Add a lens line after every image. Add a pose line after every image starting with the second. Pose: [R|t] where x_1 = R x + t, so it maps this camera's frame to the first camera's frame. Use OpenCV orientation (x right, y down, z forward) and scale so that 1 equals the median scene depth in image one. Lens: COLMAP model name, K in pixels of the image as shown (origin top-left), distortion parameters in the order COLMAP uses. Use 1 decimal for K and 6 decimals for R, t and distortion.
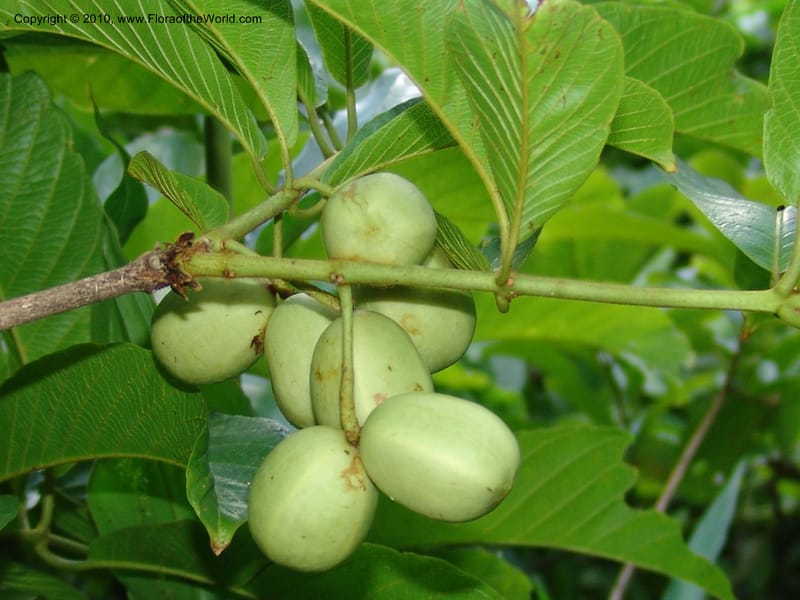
lens RADIAL K [[2112.6, 0, 401.7], [0, 2112.6, 299.0], [0, 0, 1]] dist [-0.152257, 0.000000]
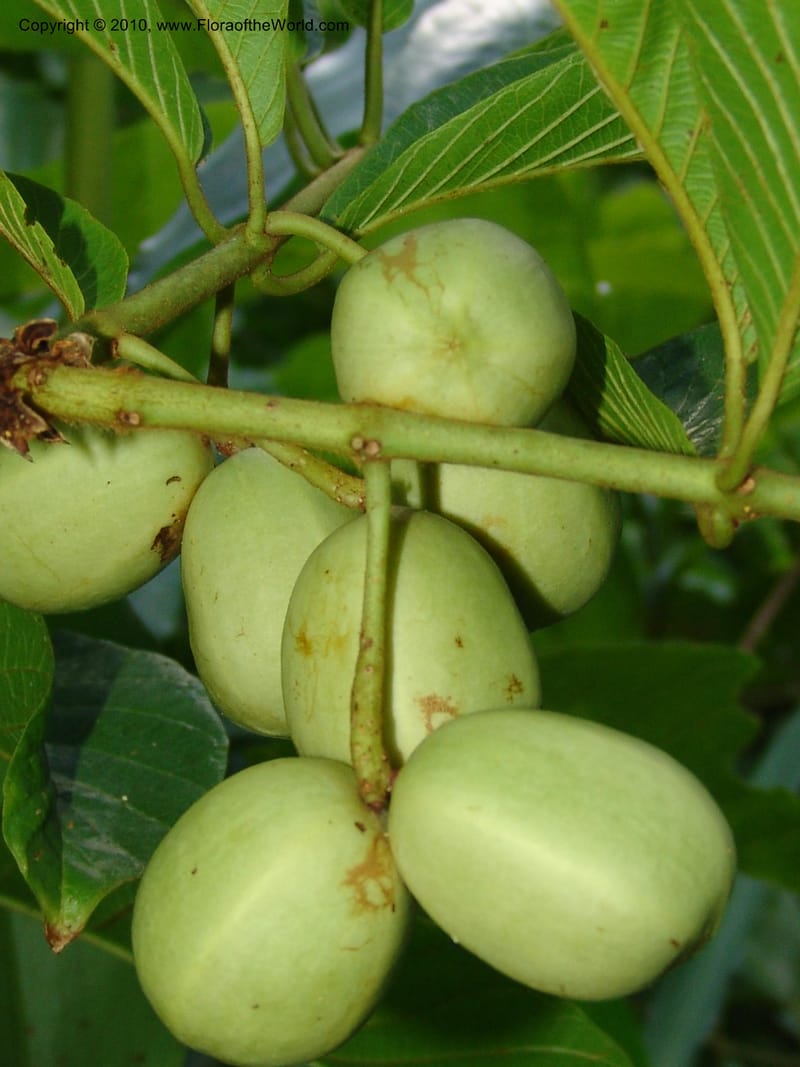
lens RADIAL K [[2817.7, 0, 396.5], [0, 2817.7, 535.6], [0, 0, 1]] dist [-0.152257, 0.000000]
pose [[0.996602, 0.070107, 0.043234, -0.048542], [-0.073151, 0.994617, 0.073395, -0.035591], [-0.037856, -0.076308, 0.996365, 0.390145]]
